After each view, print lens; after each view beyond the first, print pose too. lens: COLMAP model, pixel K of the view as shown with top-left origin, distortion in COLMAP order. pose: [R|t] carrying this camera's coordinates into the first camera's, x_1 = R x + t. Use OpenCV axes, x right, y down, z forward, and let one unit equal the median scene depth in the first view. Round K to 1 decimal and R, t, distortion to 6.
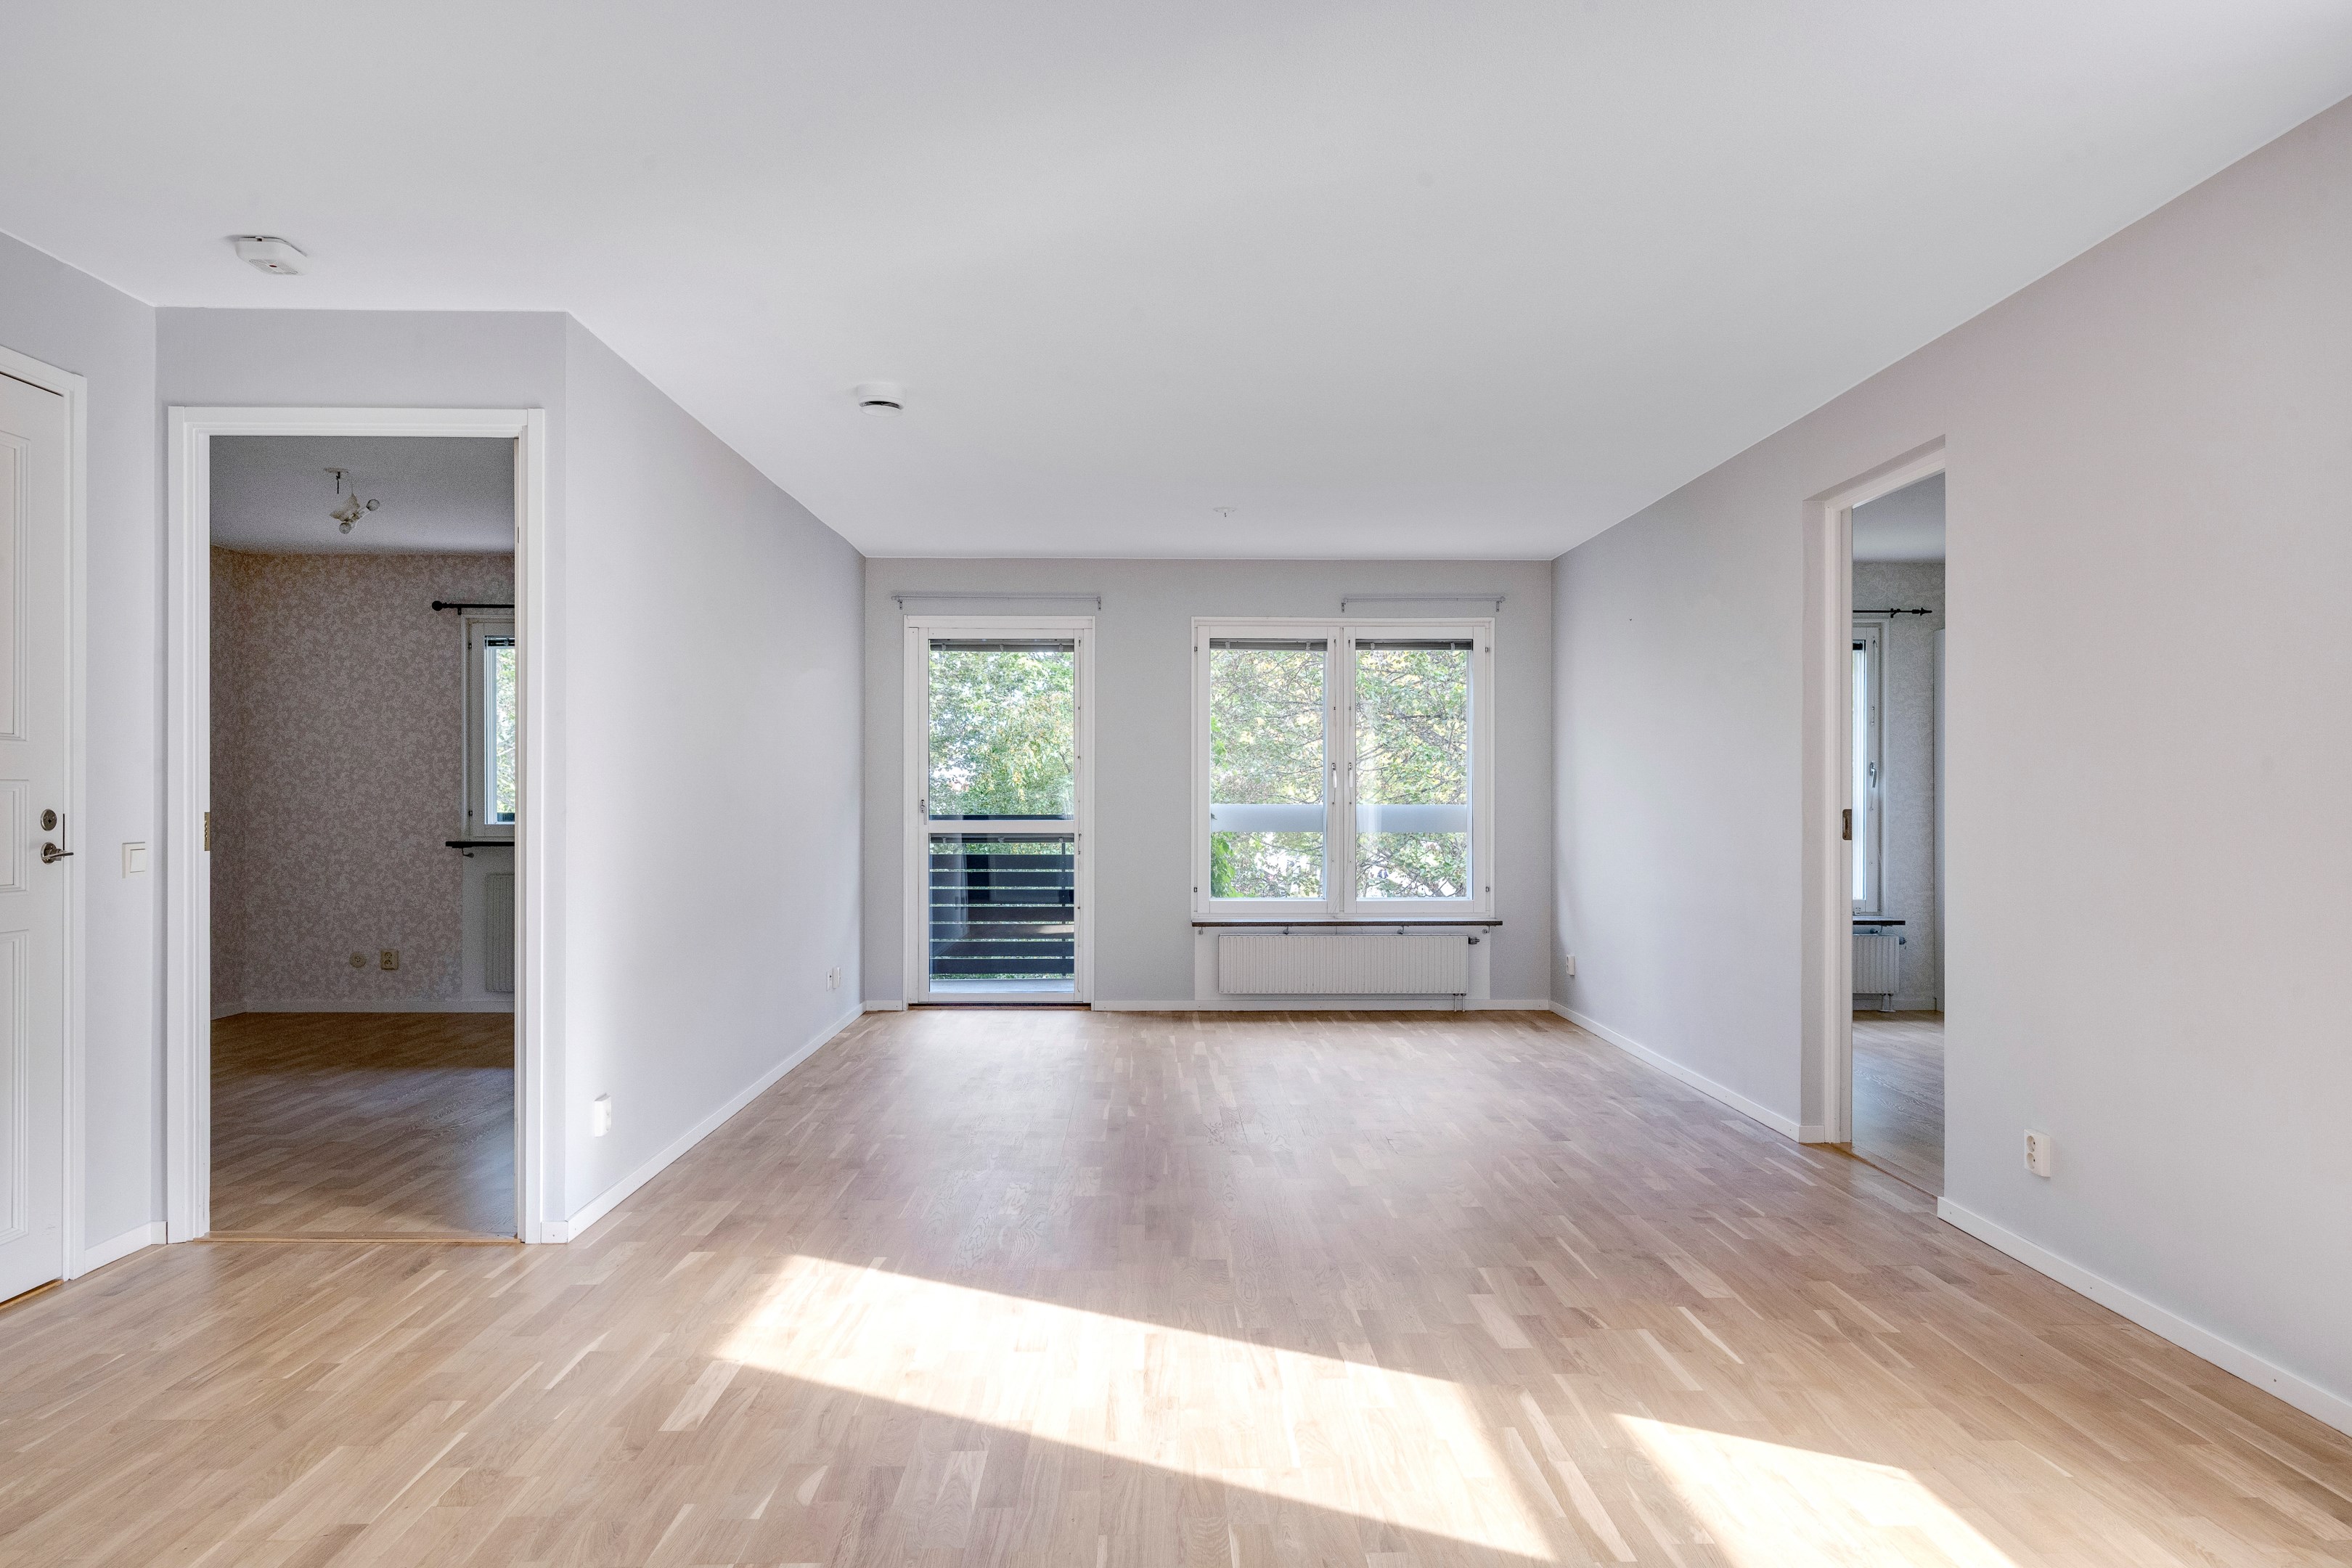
lens RADIAL K [[1538.5, 0, 1175.0], [0, 1538.5, 799.7], [0, 0, 1]] dist [-0.006756, -0.000662]
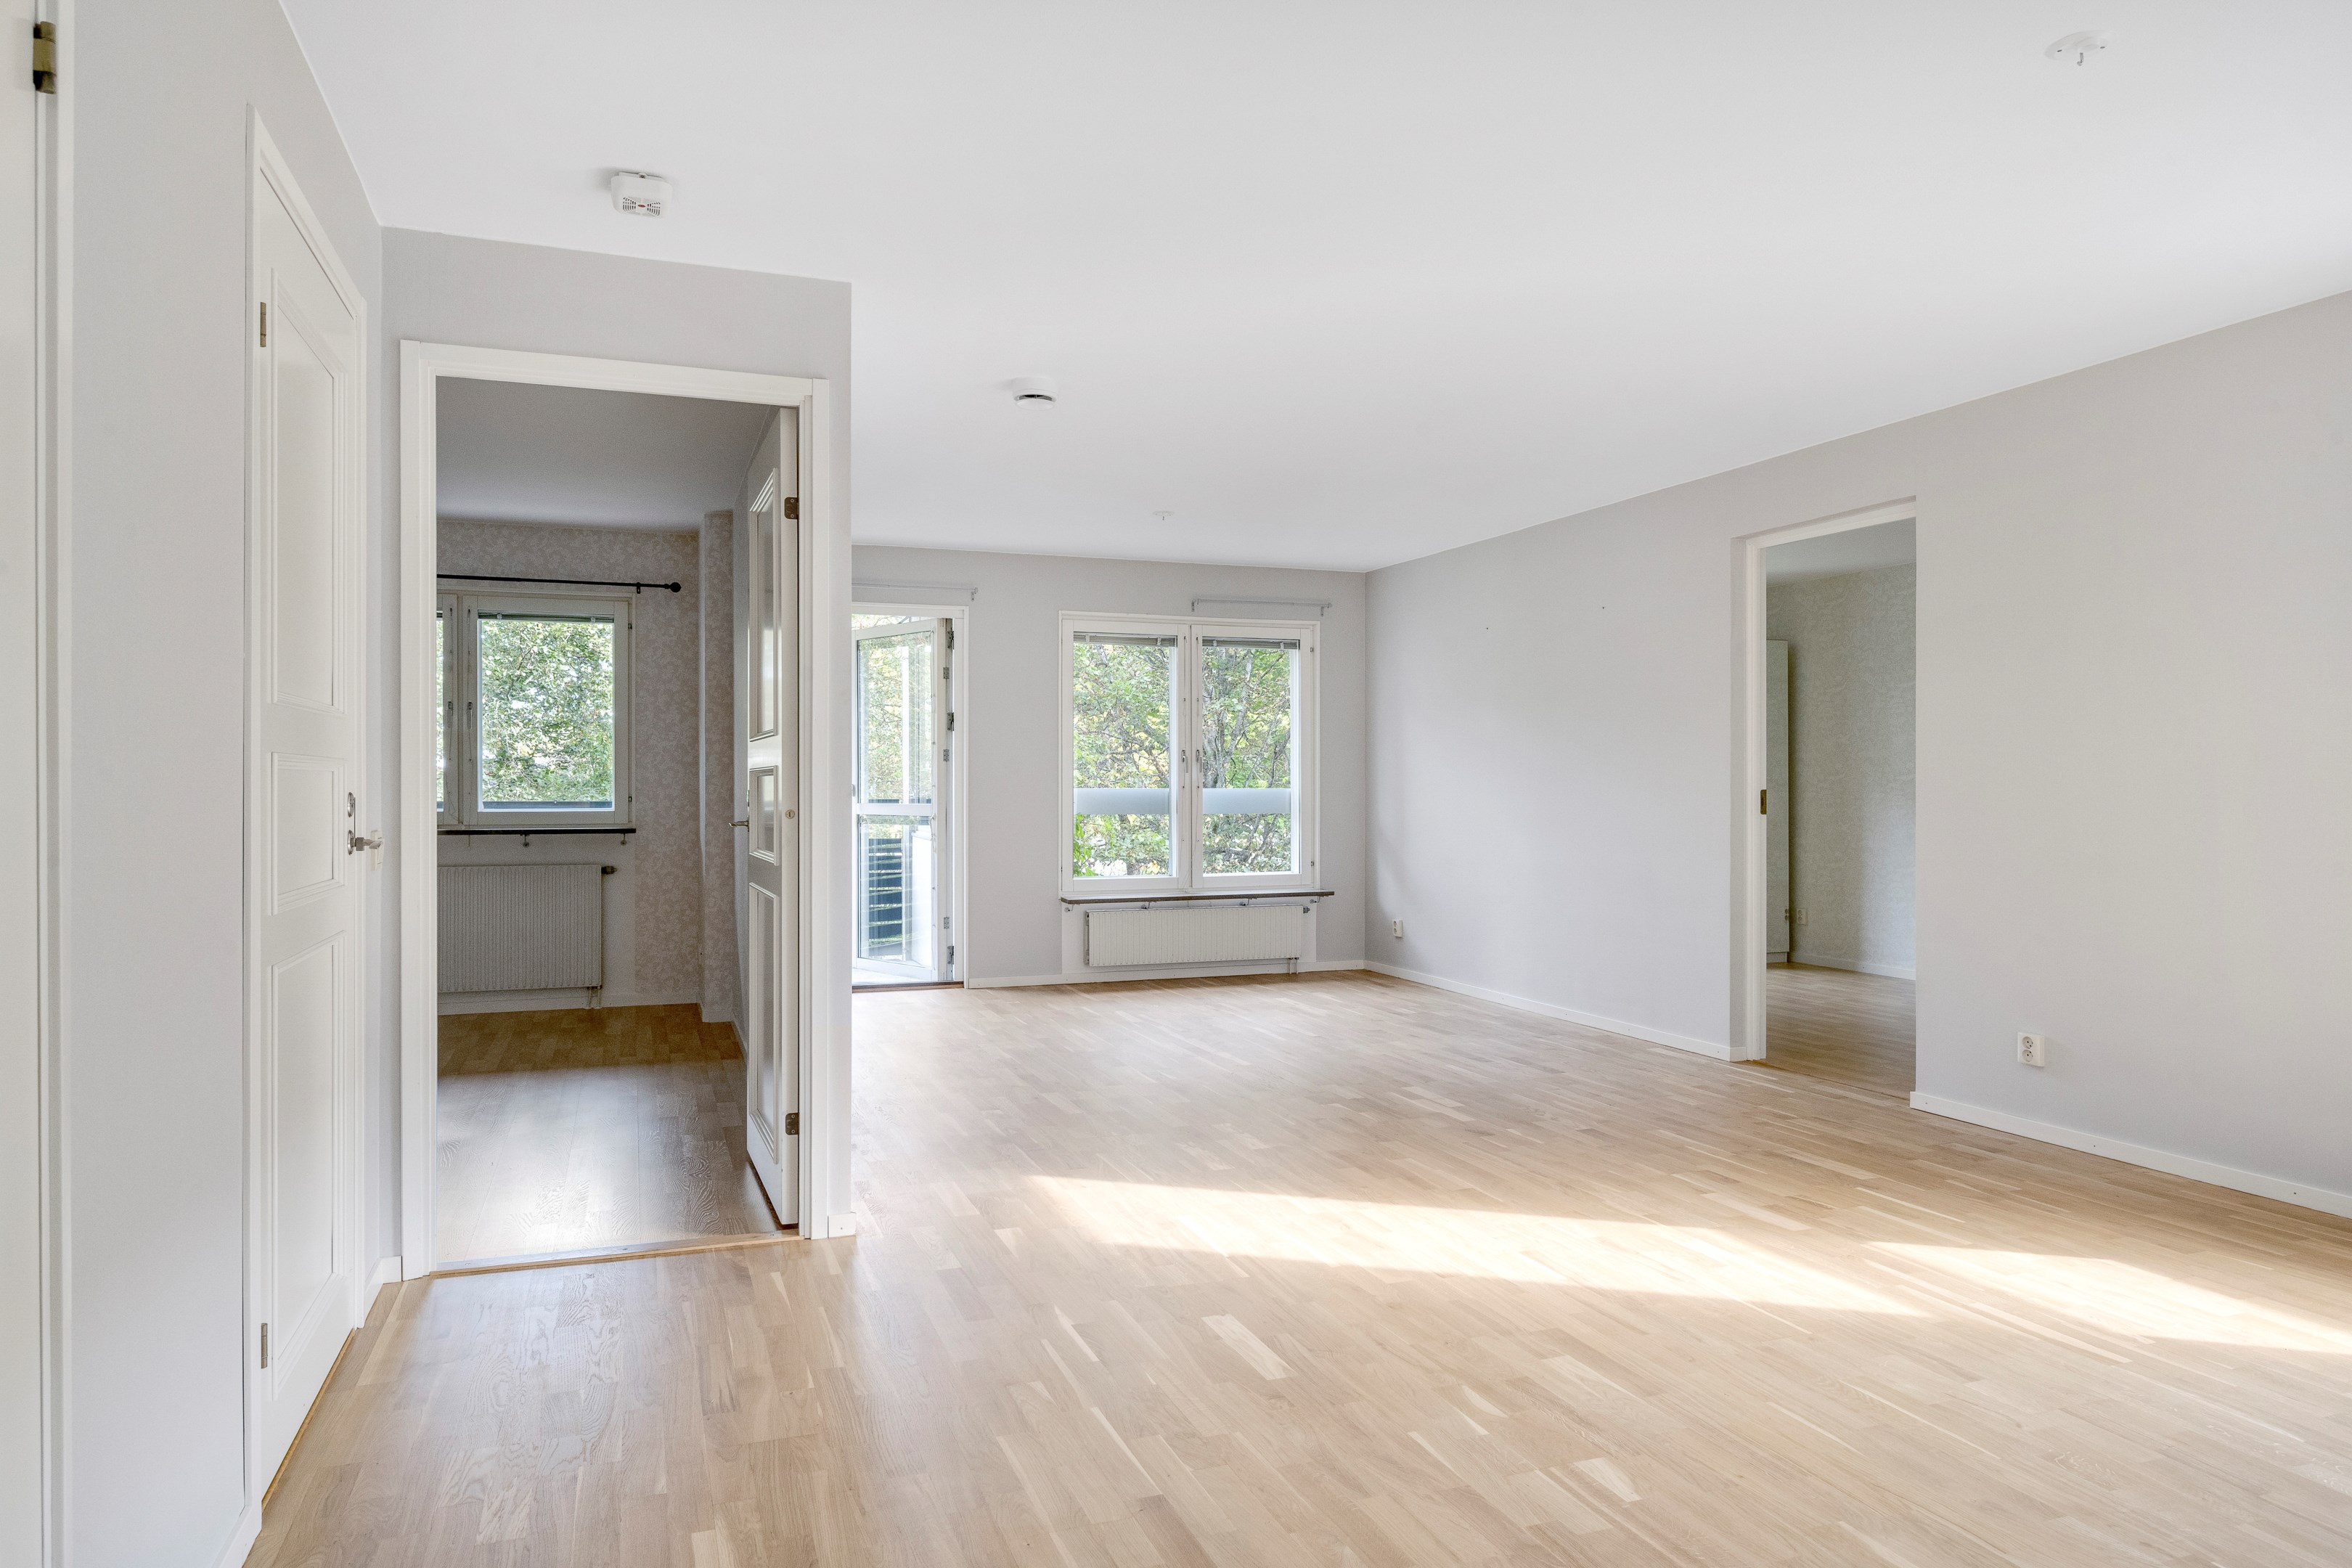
lens RADIAL K [[1464.4, 0, 1174.5], [0, 1464.4, 794.1], [0, 0, 1]] dist [-0.005400, -0.000463]
pose [[0.944958, -0.003337, 0.327174, -0.246356], [0.001412, 0.999980, 0.006121, 0.000884], [-0.327188, -0.005322, 0.944944, 0.025247]]
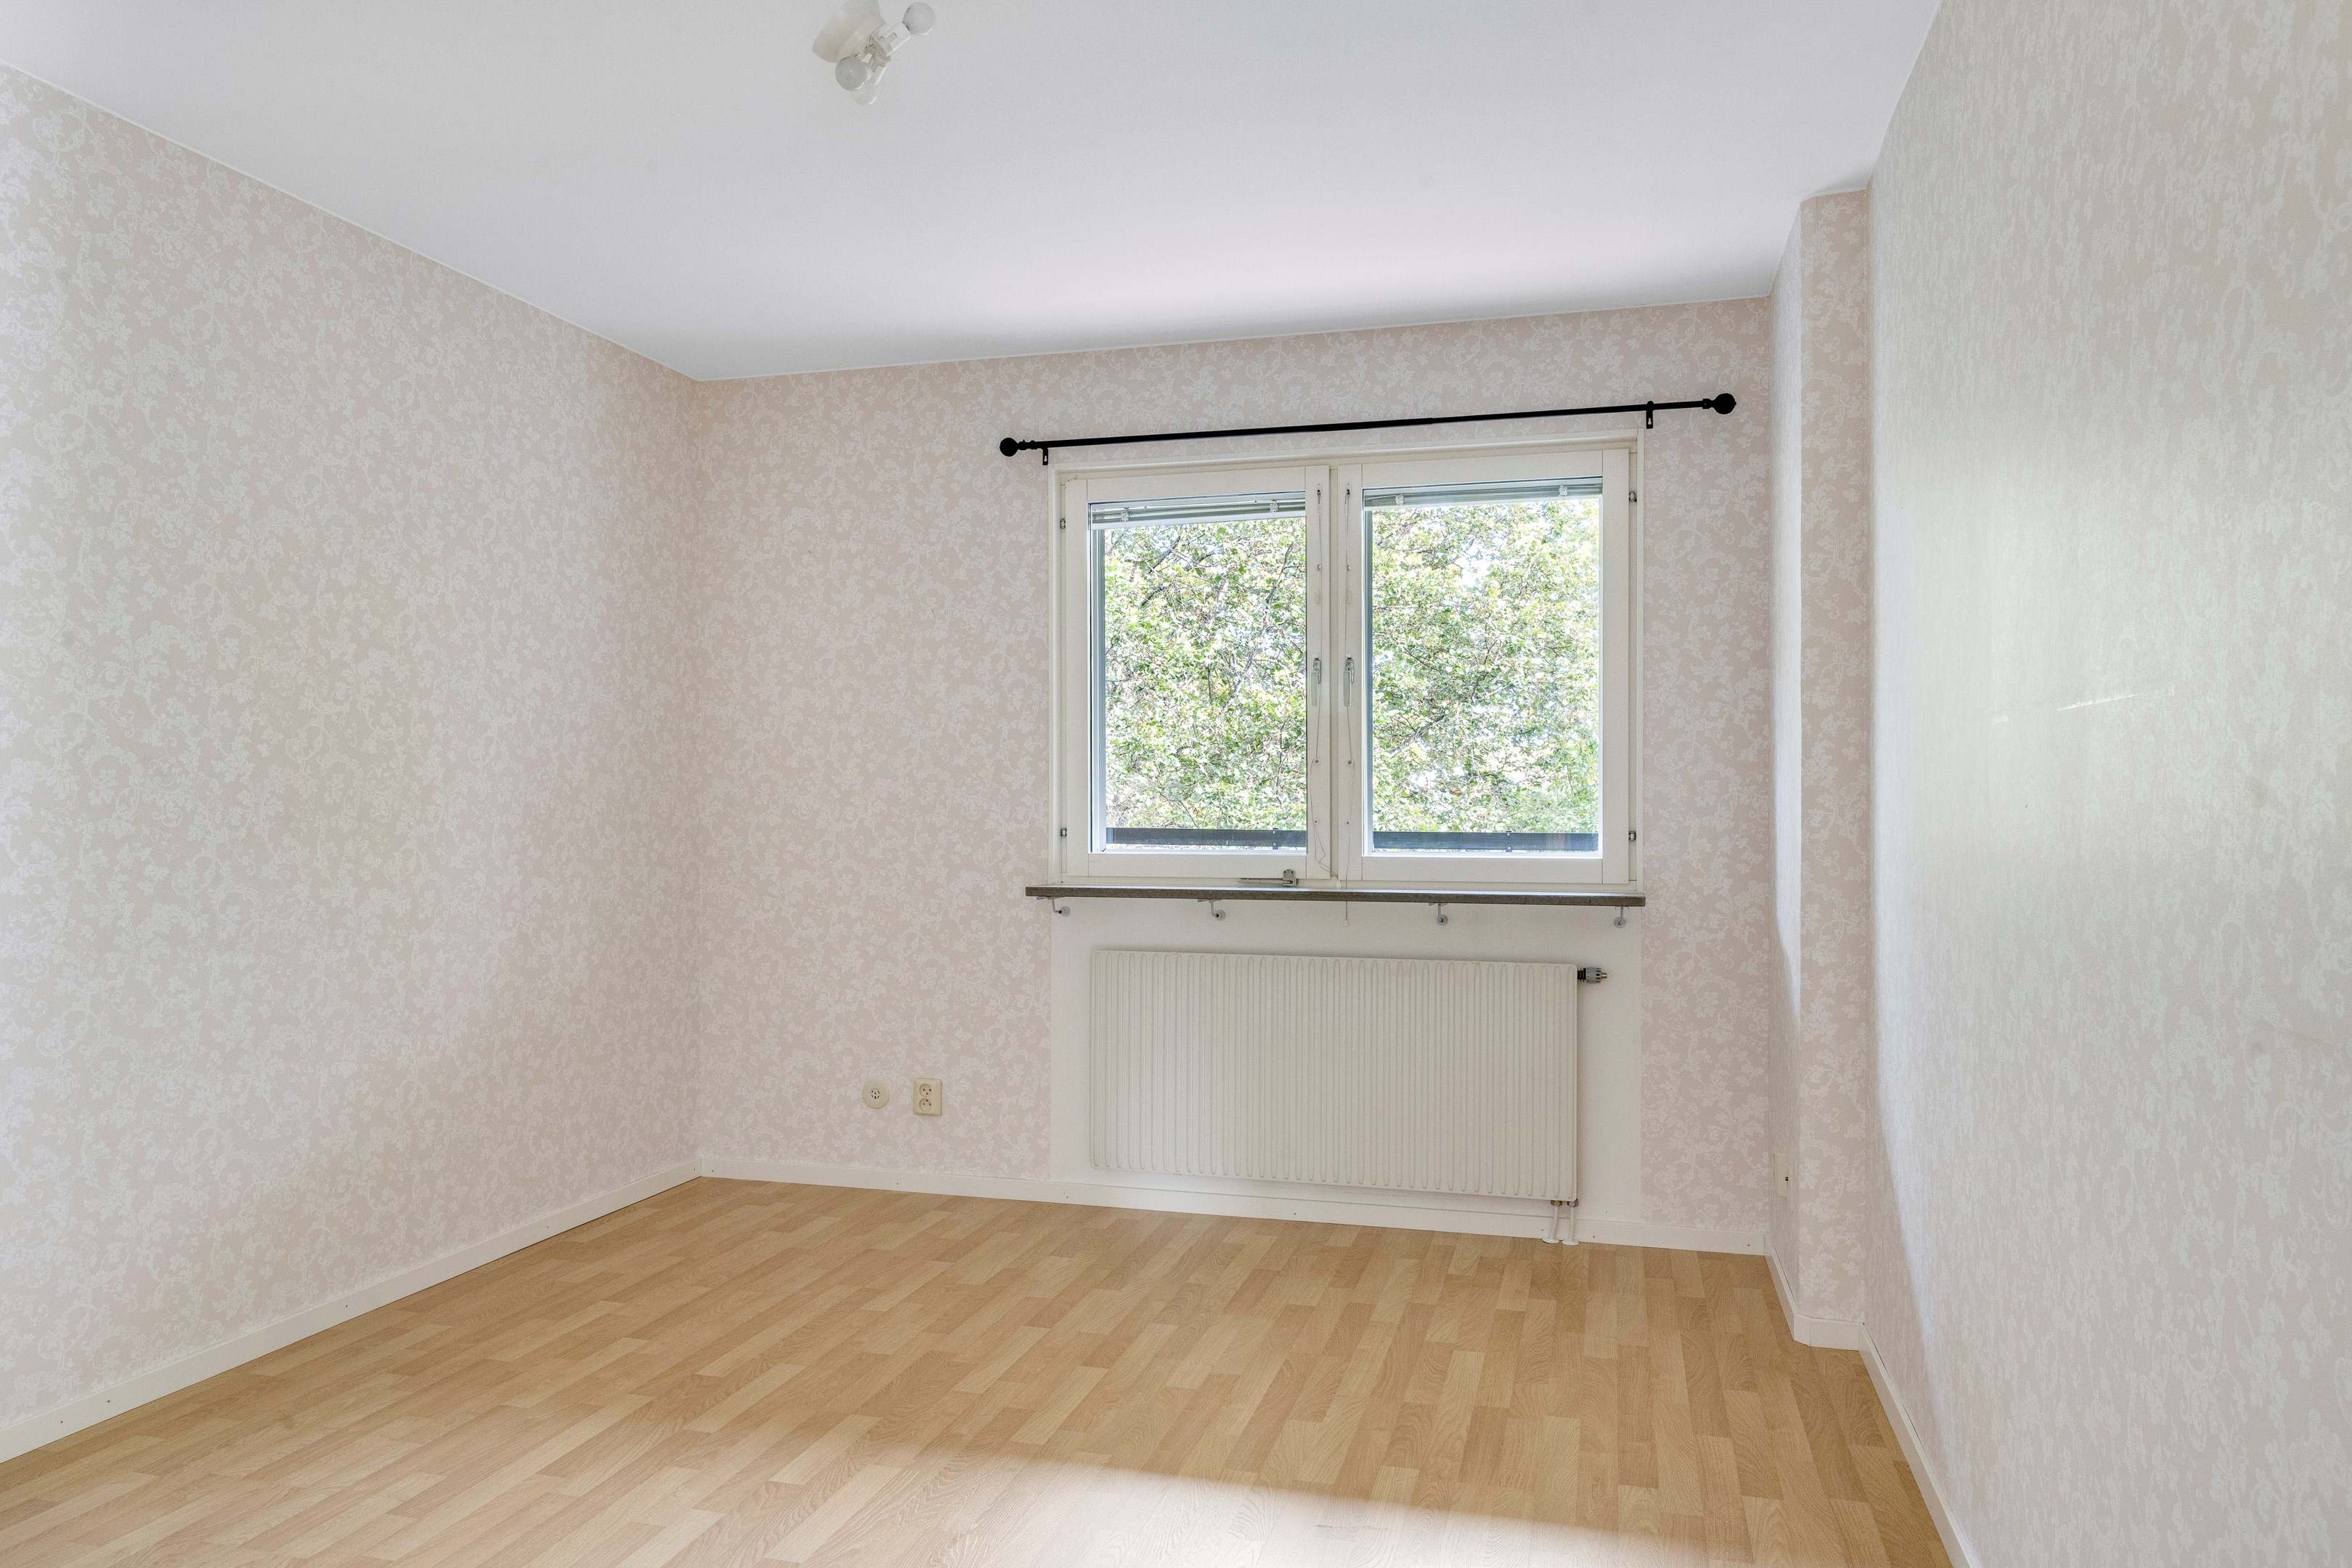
lens RADIAL K [[1538.5, 0, 1175.0], [0, 1538.5, 799.7], [0, 0, 1]] dist [-0.006756, -0.000662]
pose [[0.956002, -0.002035, -0.293353, -0.264527], [0.001152, 0.999994, -0.003182, -0.001120], [0.293358, 0.002704, 0.955999, 0.498211]]
